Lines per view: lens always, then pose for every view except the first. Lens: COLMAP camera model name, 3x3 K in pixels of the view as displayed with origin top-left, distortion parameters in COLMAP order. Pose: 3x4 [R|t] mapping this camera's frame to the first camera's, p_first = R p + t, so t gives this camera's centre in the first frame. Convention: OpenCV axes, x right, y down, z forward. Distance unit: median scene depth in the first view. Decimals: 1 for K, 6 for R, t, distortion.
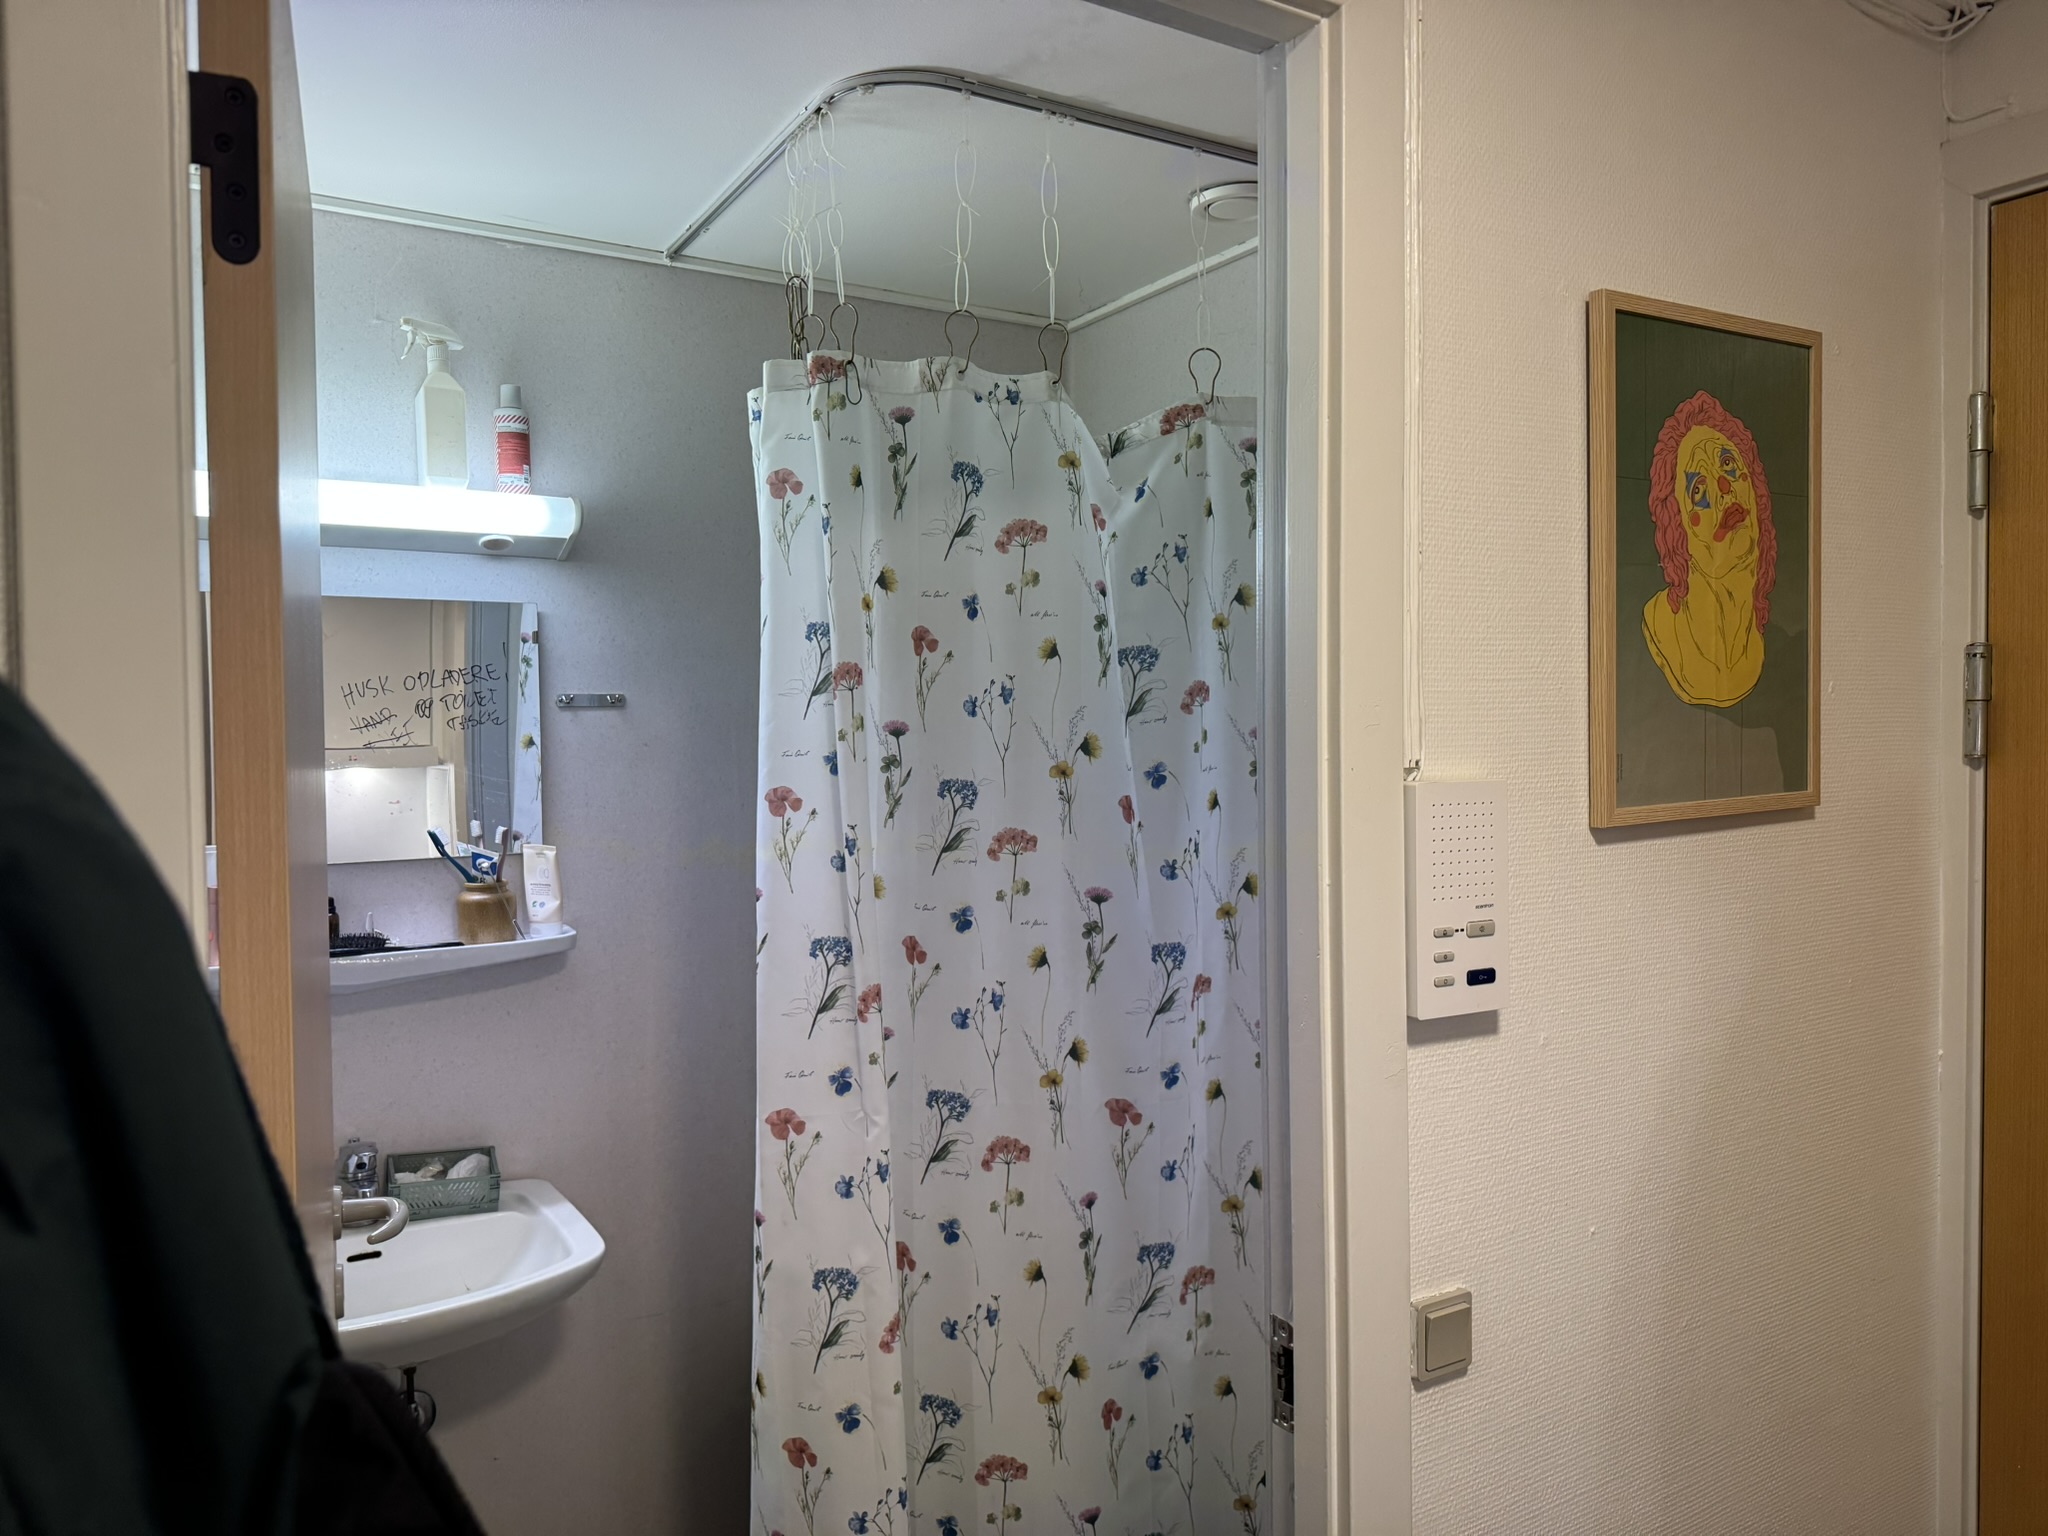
lens RADIAL K [[1436.7, 0, 1024.4], [0, 1436.7, 766.6], [0, 0, 1]] dist [0.076350, -0.100749]
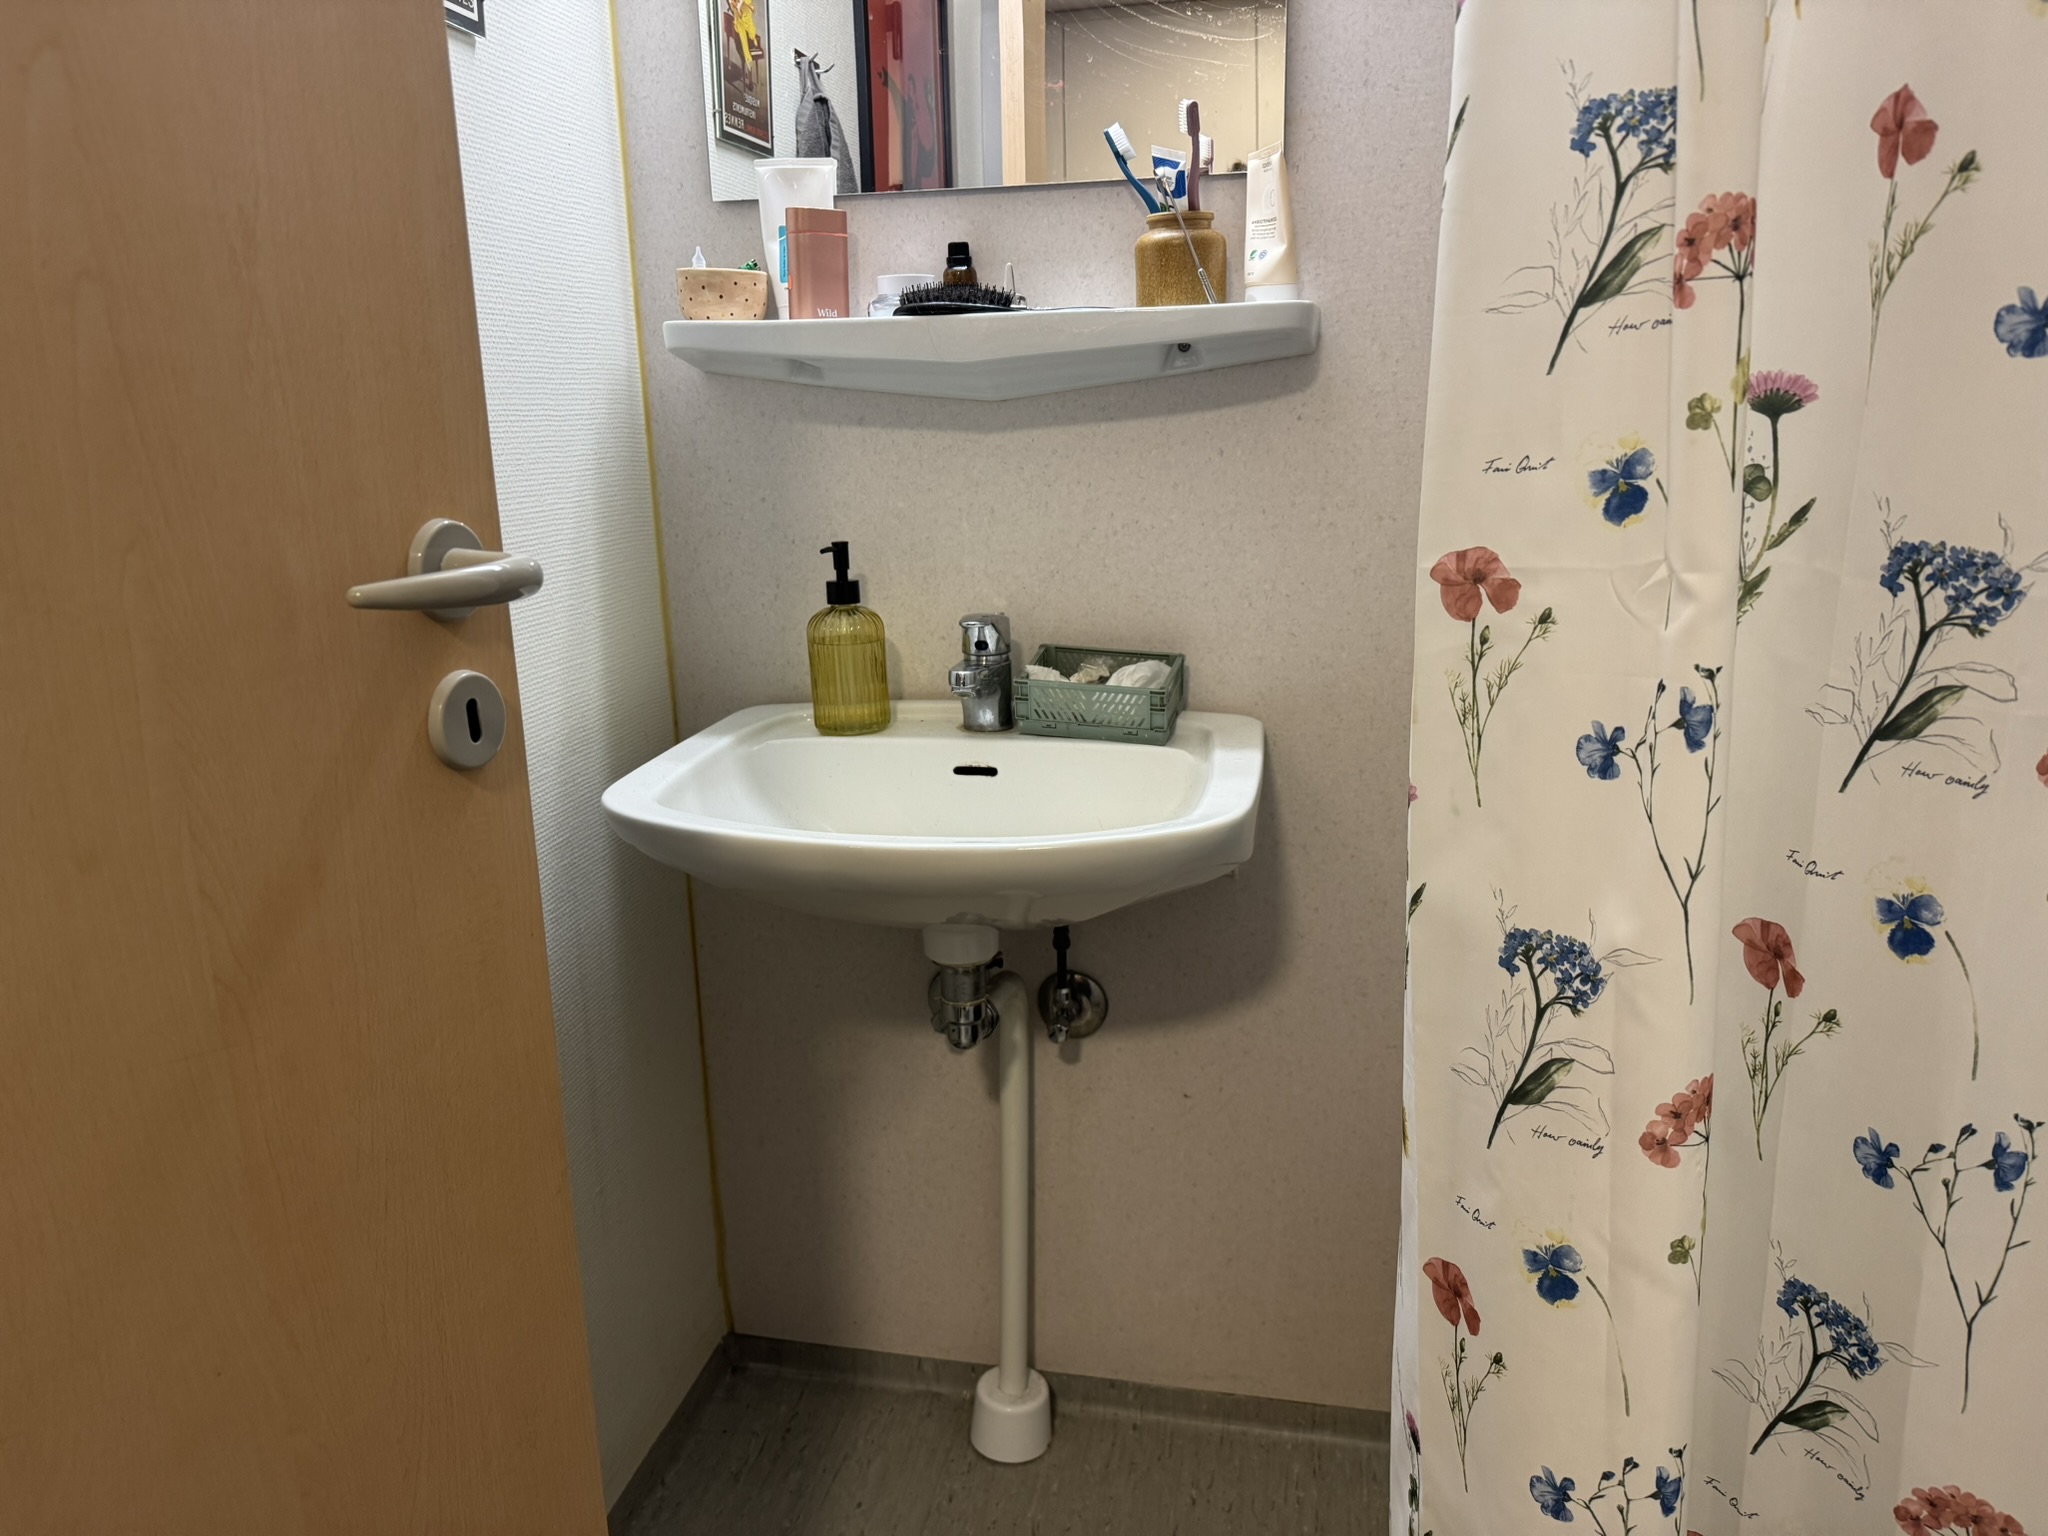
lens RADIAL K [[1436.7, 0, 1035.5], [0, 1436.7, 779.4], [0, 0, 1]] dist [0.076350, -0.100749]
pose [[0.723830, 0.161768, -0.670747, 0.031834], [-0.001330, 0.972452, 0.233098, 0.197954], [0.689978, -0.167831, 0.704105, 0.587988]]
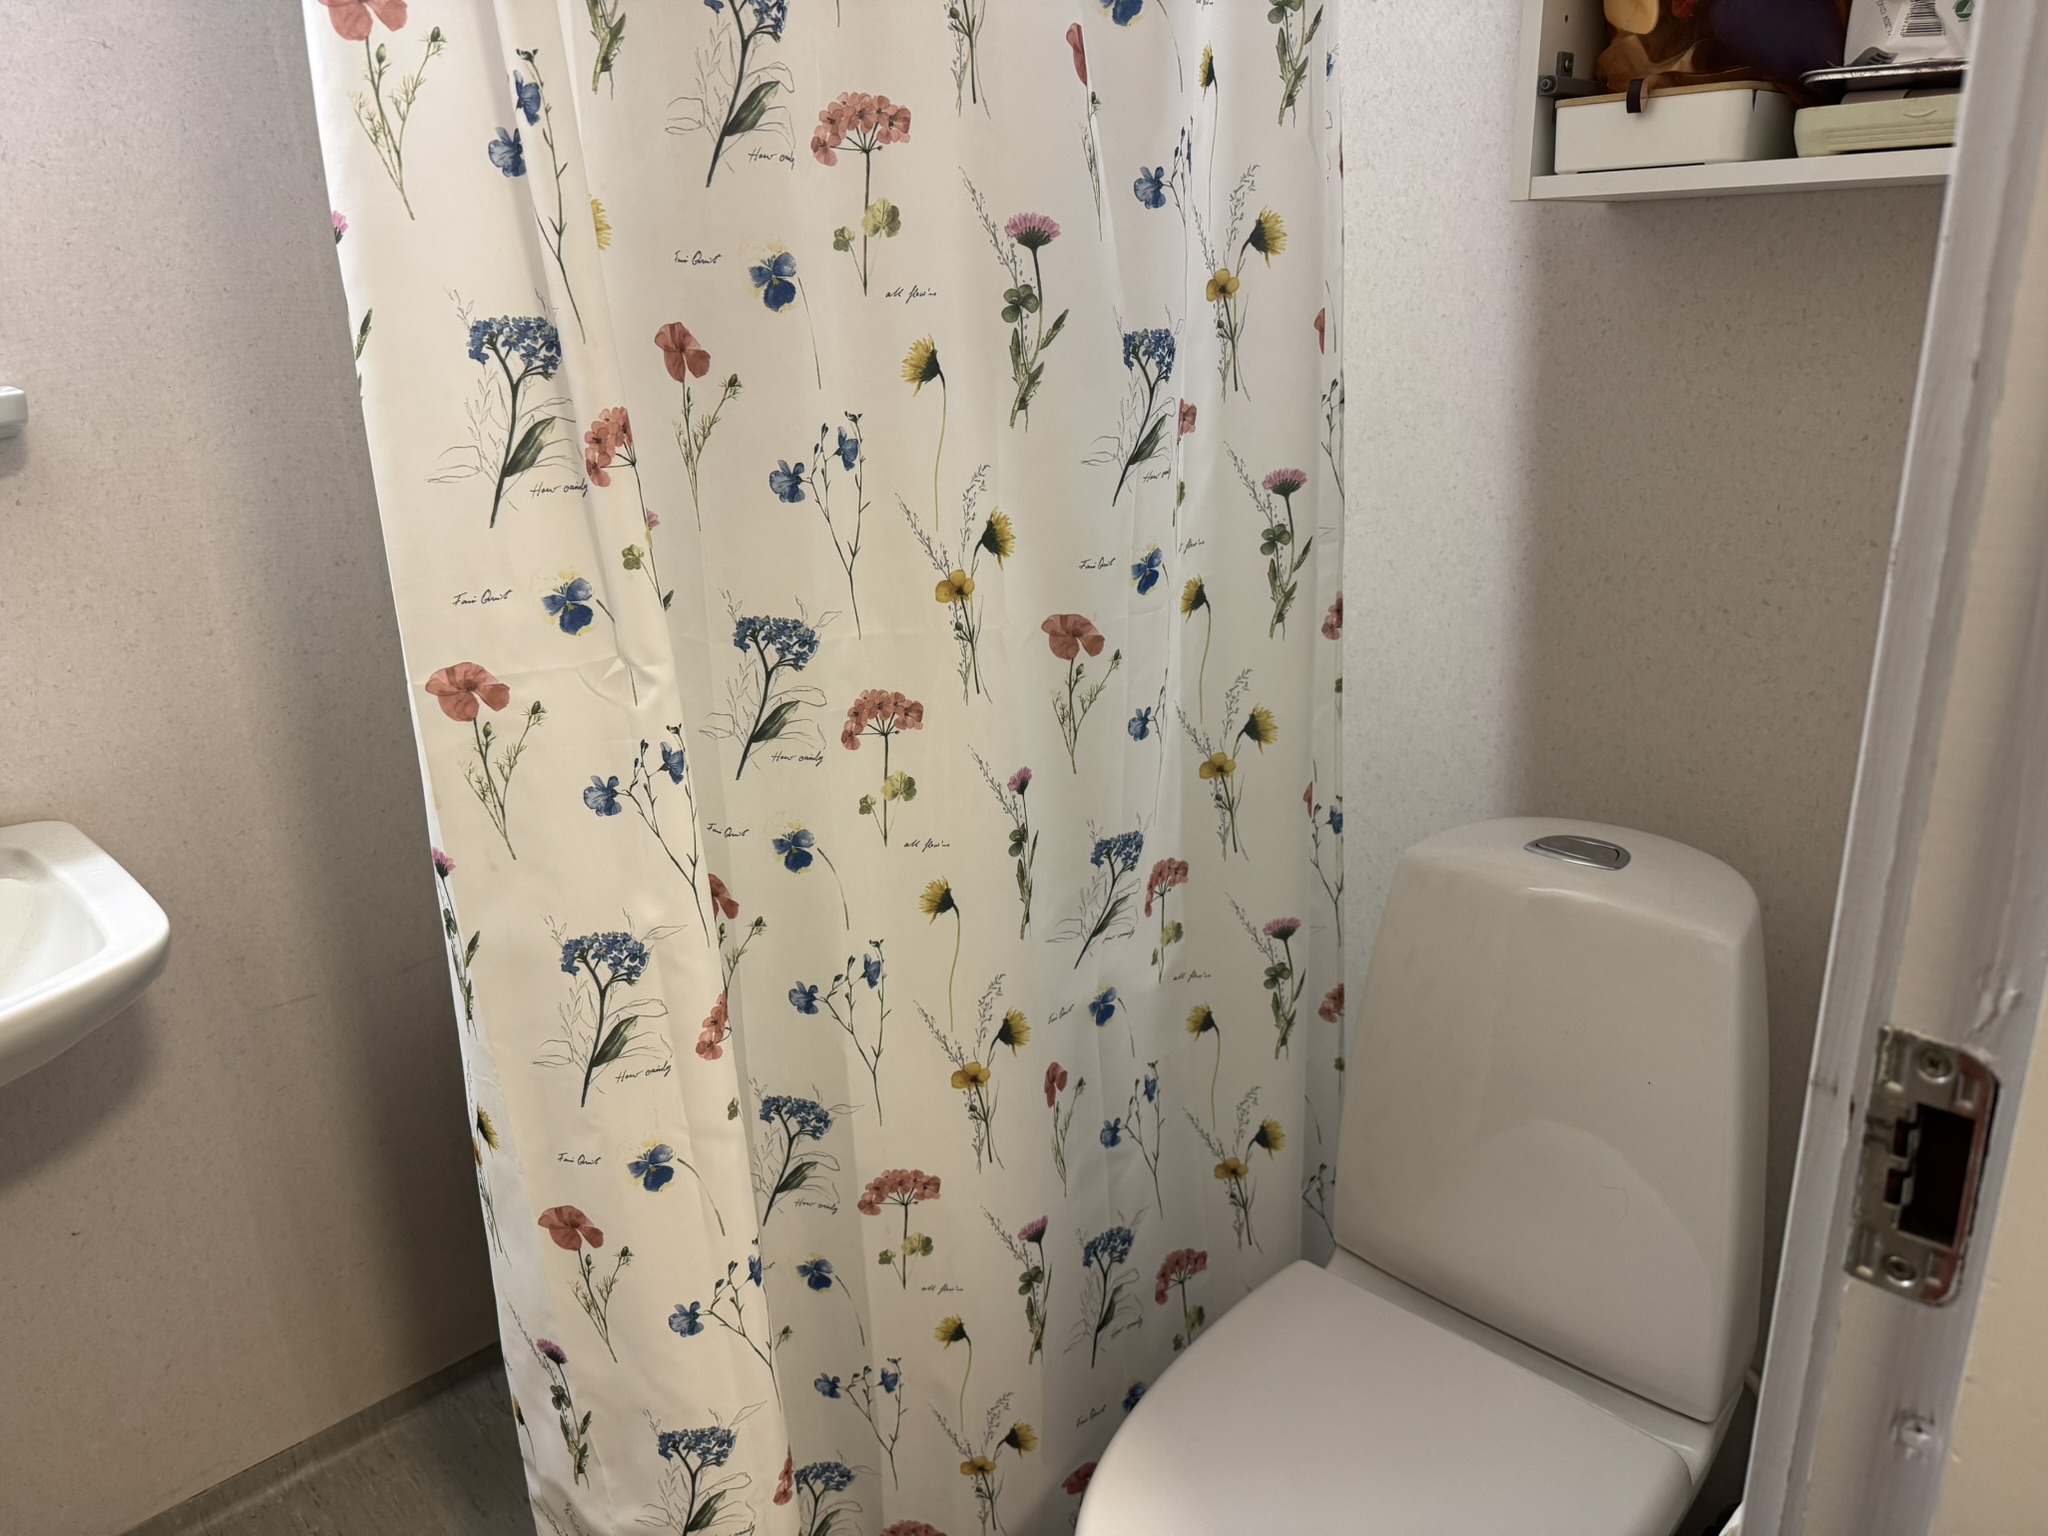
lens RADIAL K [[1436.7, 0, 1031.9], [0, 1436.7, 775.6], [0, 0, 1]] dist [0.076350, -0.100749]
pose [[0.976156, -0.085021, 0.199728, -0.071409], [0.022870, 0.955266, 0.294862, 0.122281], [-0.215863, -0.283264, 0.934433, 0.443358]]
